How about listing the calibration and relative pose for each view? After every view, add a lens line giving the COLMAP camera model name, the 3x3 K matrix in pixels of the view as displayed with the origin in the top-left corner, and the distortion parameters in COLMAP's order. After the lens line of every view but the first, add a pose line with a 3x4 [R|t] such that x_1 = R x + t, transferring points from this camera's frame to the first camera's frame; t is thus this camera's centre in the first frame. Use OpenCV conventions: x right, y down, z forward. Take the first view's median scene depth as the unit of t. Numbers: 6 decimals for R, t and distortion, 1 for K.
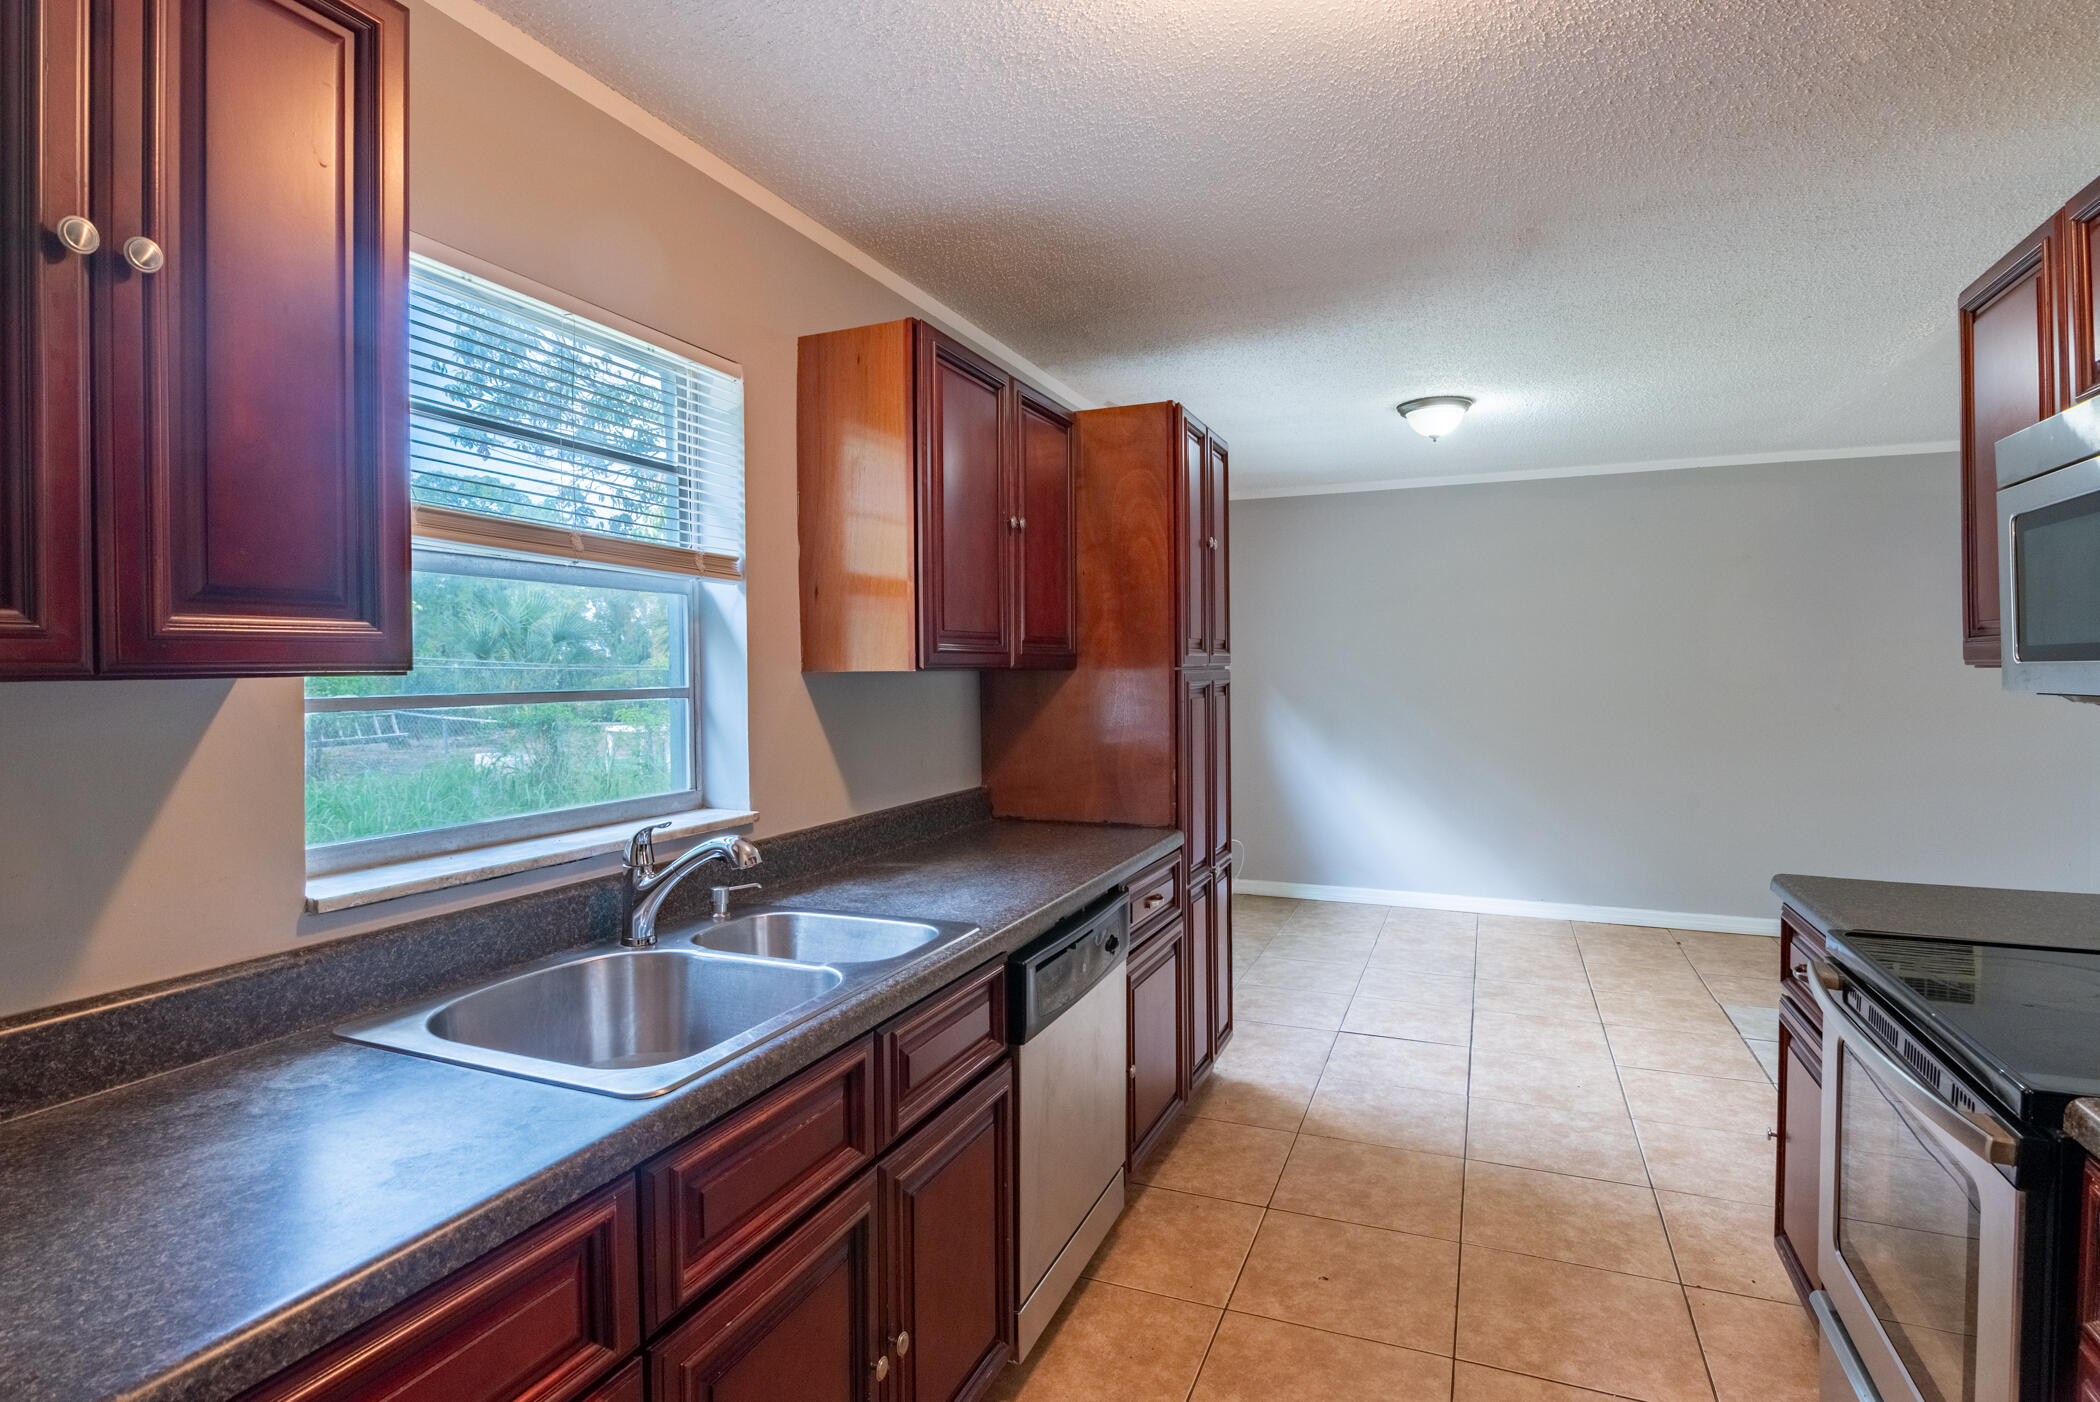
lens RADIAL K [[1074.8, 0, 1047.6], [0, 1074.8, 684.1], [0, 0, 1]] dist [-0.004033, -0.001302]
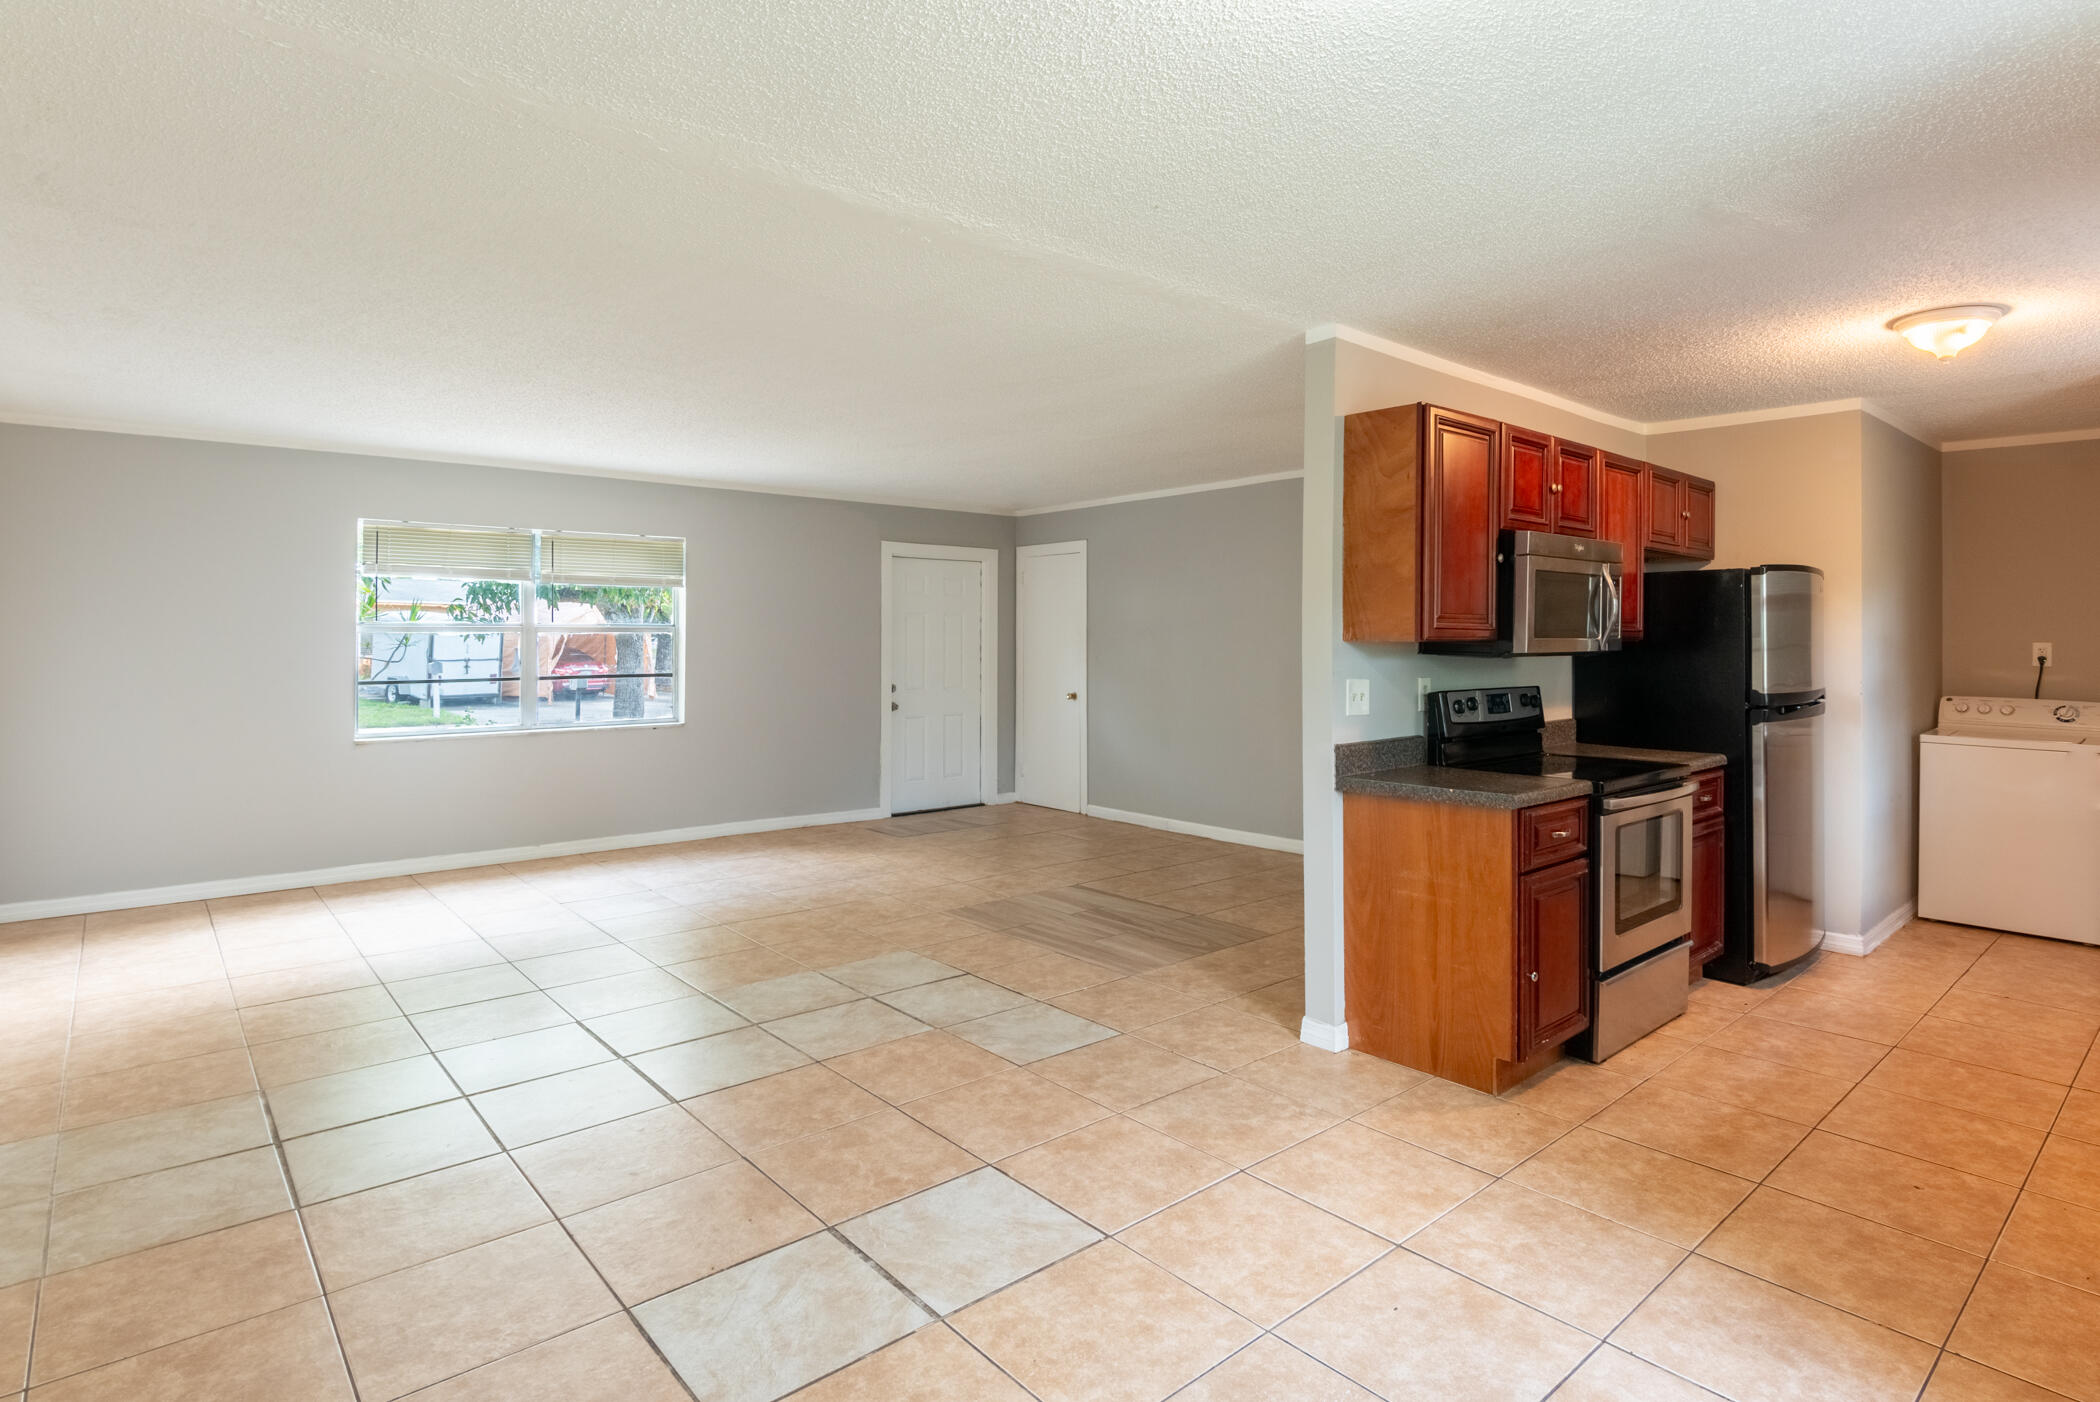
lens RADIAL K [[1074.8, 0, 1056.5], [0, 1074.8, 635.7], [0, 0, 1]] dist [-0.004033, -0.001302]
pose [[-0.890925, -0.001183, 0.454148, 0.450216], [0.002987, 0.999960, 0.008464, -0.044125], [-0.454140, 0.008897, -0.890886, 1.954982]]
